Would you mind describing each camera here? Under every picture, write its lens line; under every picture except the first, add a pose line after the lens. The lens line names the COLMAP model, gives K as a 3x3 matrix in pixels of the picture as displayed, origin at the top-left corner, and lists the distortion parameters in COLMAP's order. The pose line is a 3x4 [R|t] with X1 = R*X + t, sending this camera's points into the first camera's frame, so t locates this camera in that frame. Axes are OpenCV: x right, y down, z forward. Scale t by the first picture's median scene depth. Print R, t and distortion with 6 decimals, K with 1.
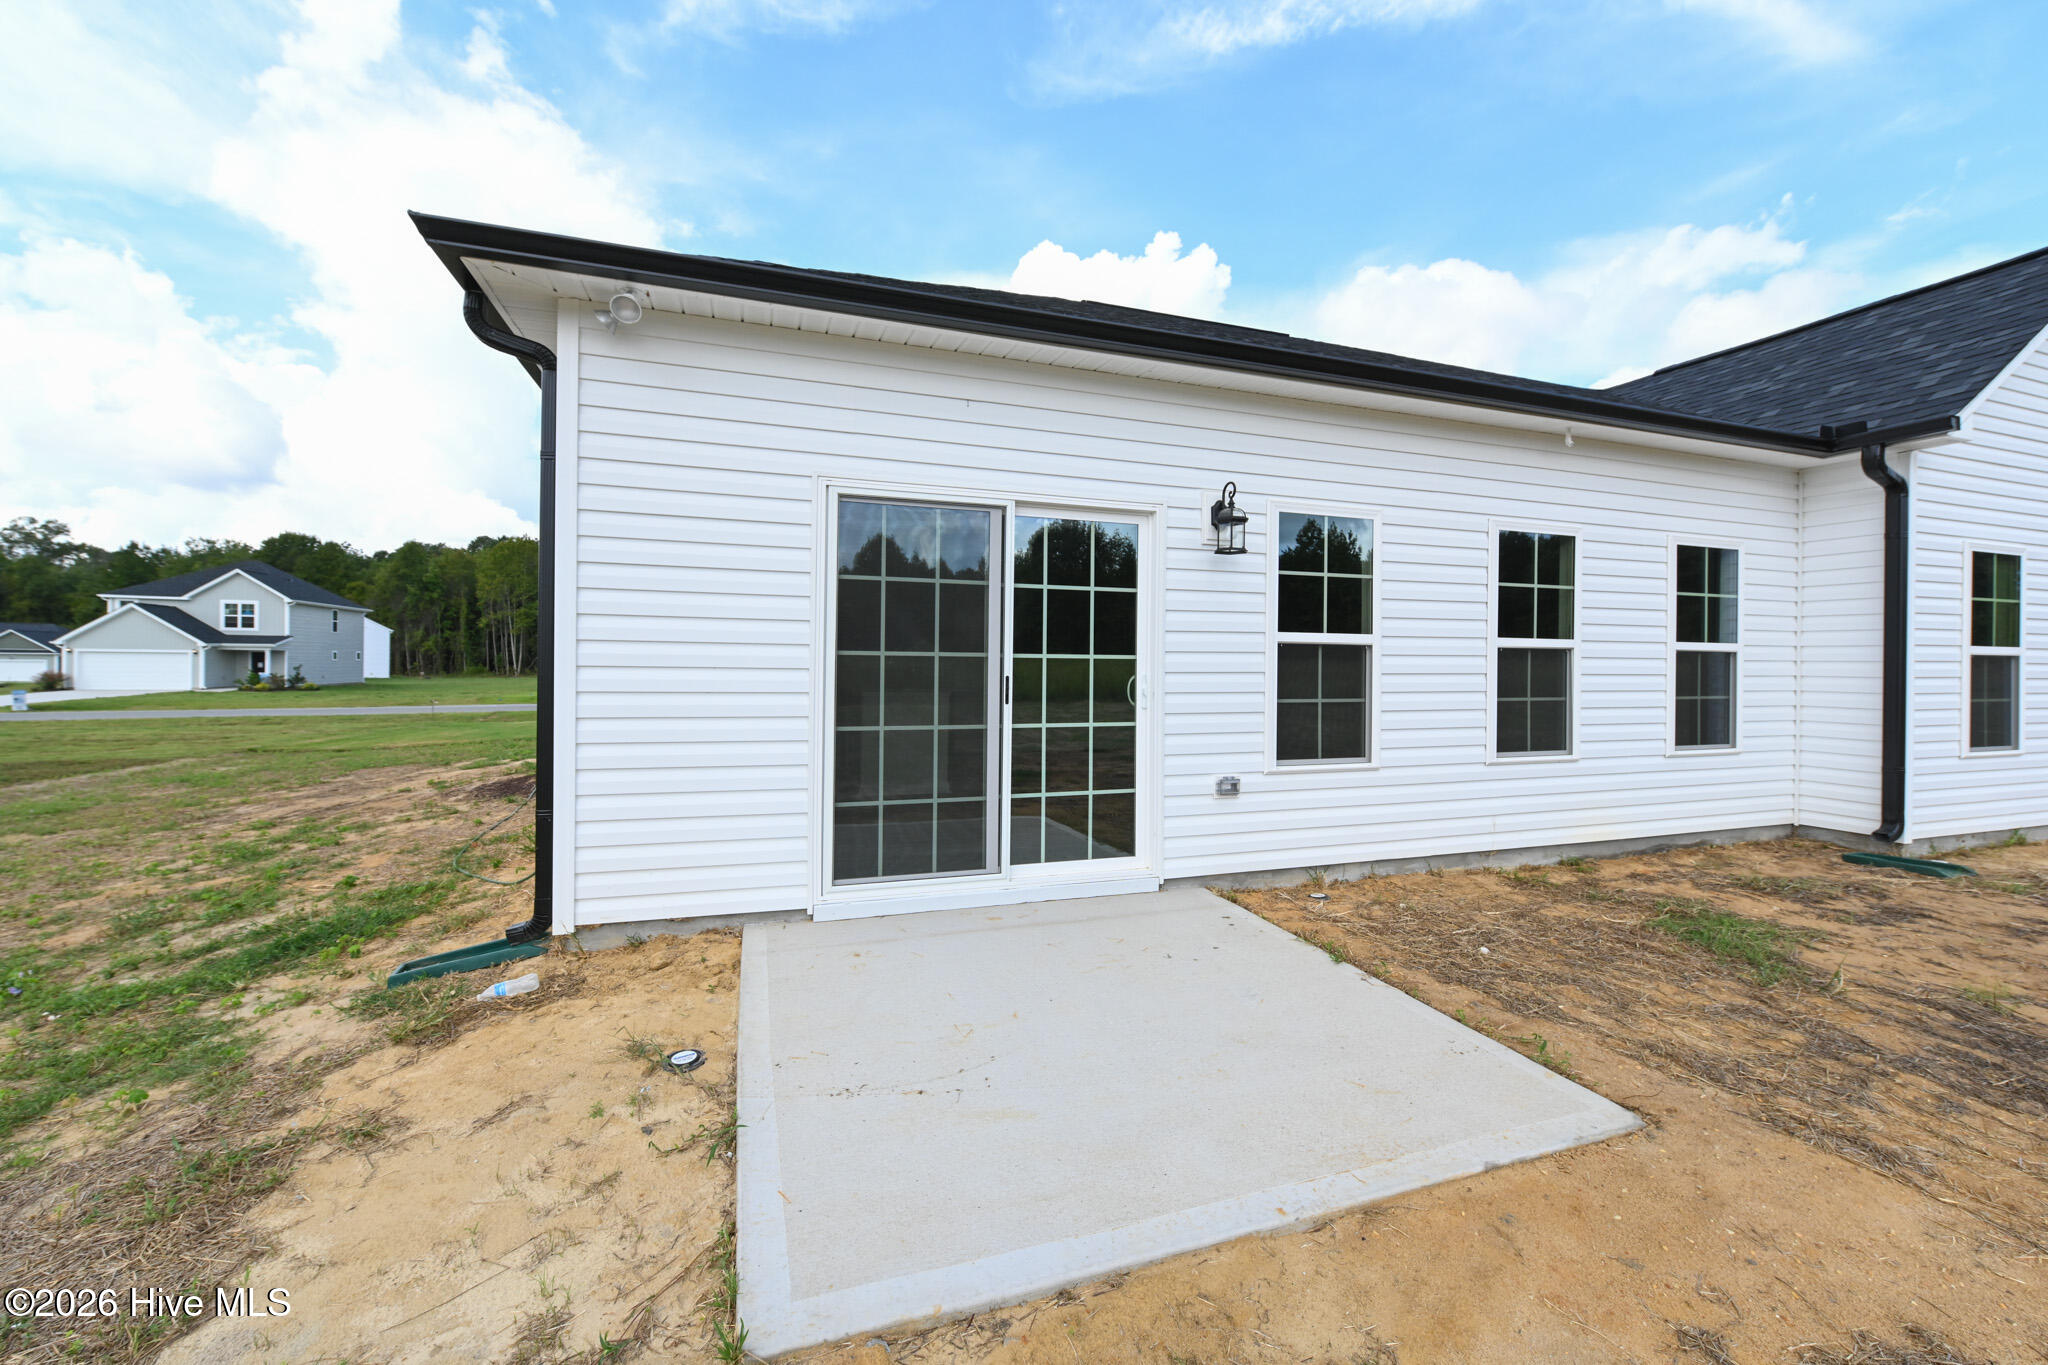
lens RADIAL K [[809.0, 0, 1022.4], [0, 809.0, 666.7], [0, 0, 1]] dist [0.010165, -0.011344]
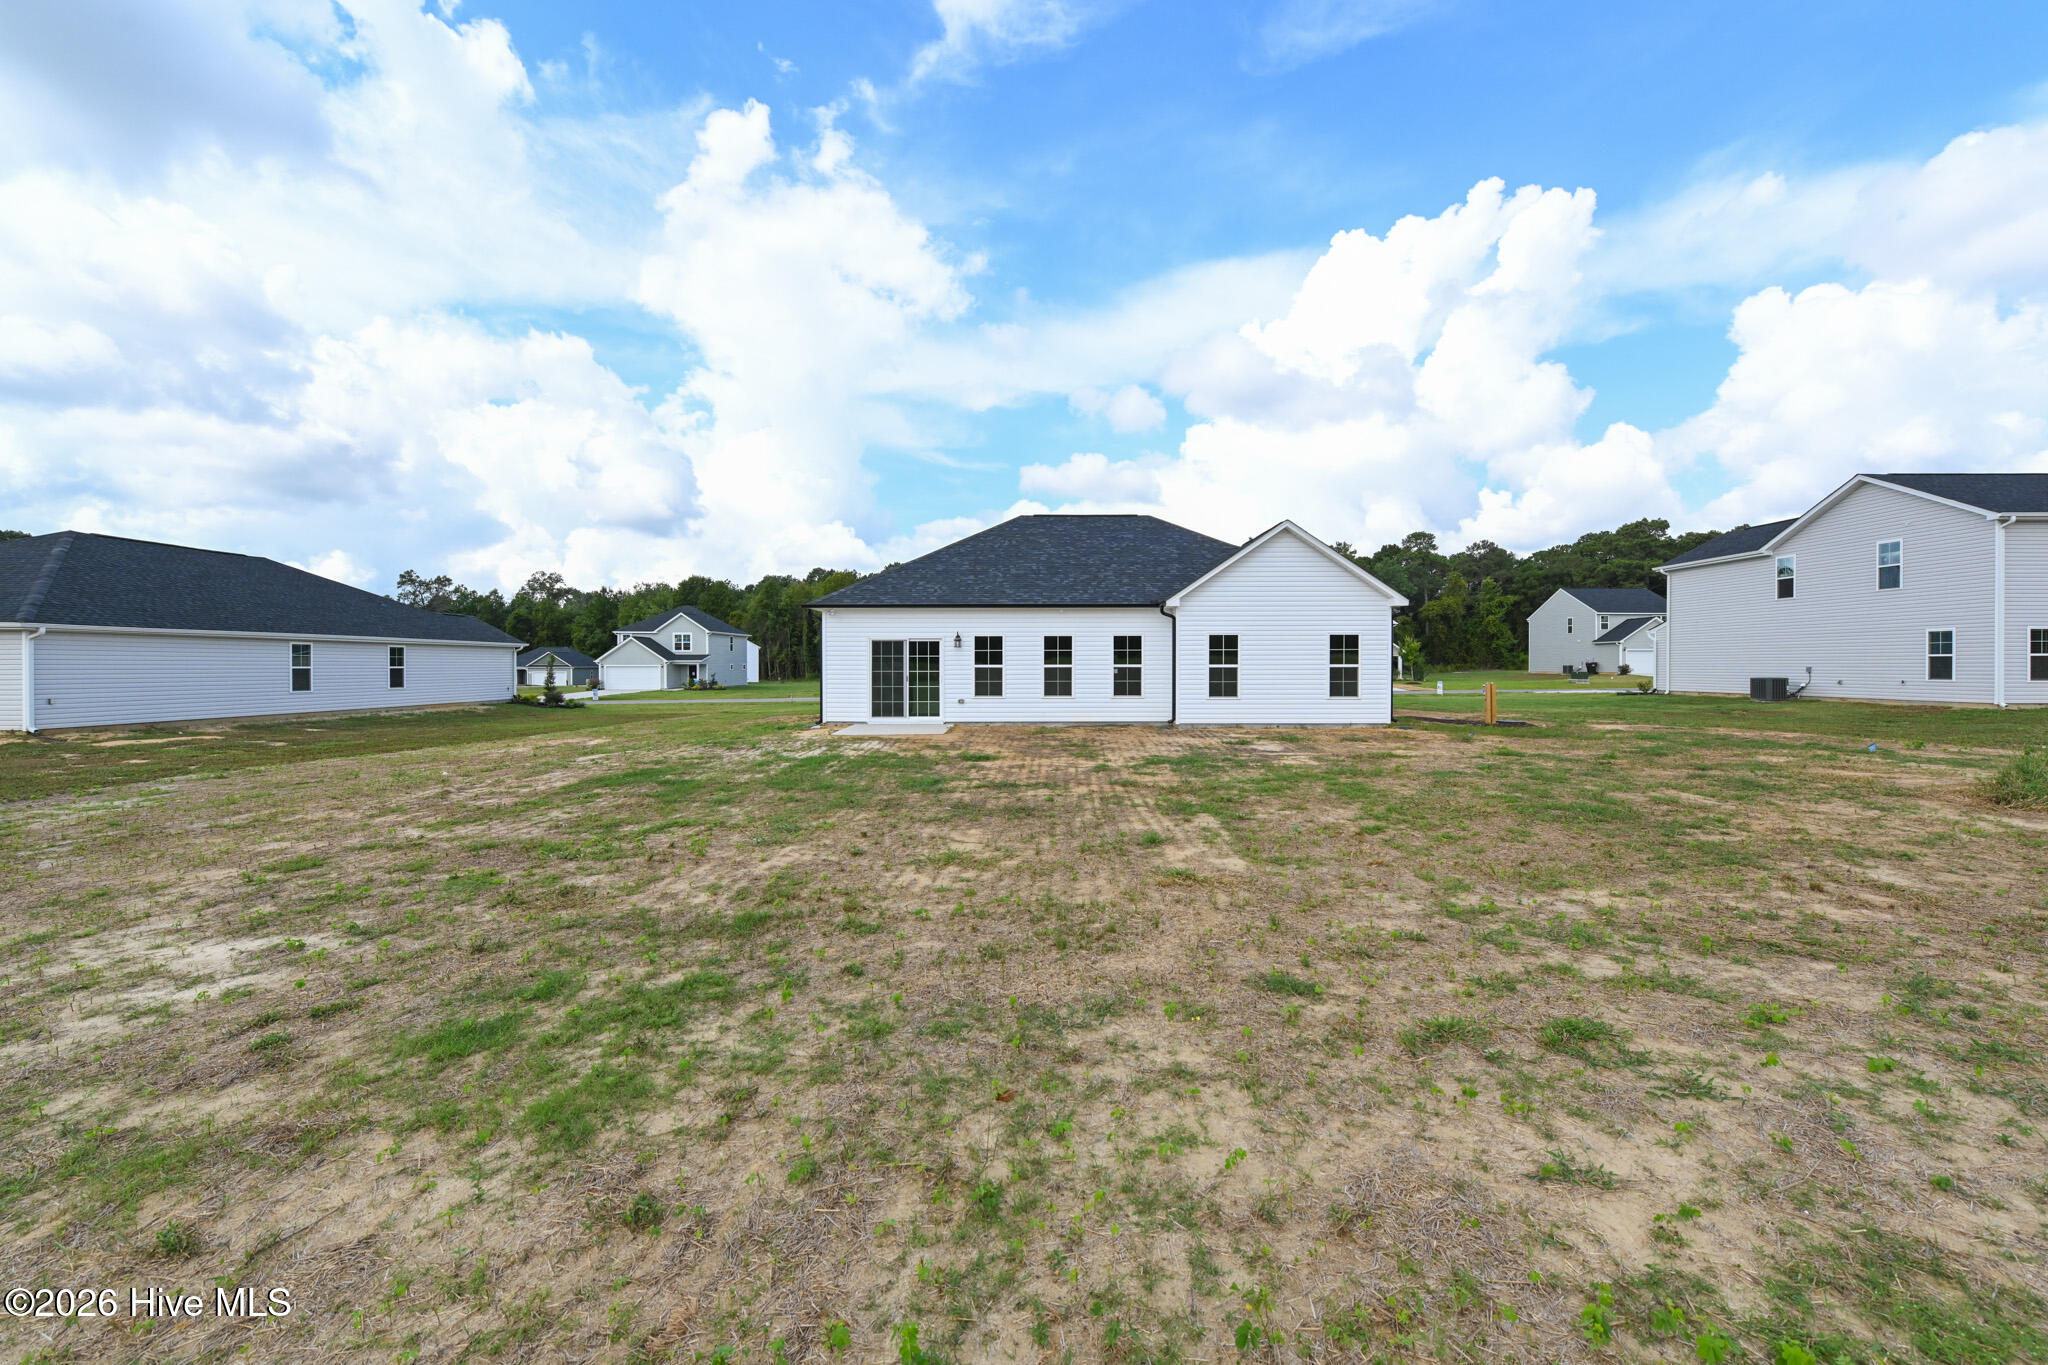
lens RADIAL K [[817.0, 0, 1026.5], [0, 817.0, 661.9], [0, 0, 1]] dist [-0.008852, -0.000222]
pose [[0.943319, -0.012944, -0.331636, 0.187648], [0.009778, 0.999889, -0.011215, -0.000684], [0.331745, 0.007336, 0.943341, -0.275298]]
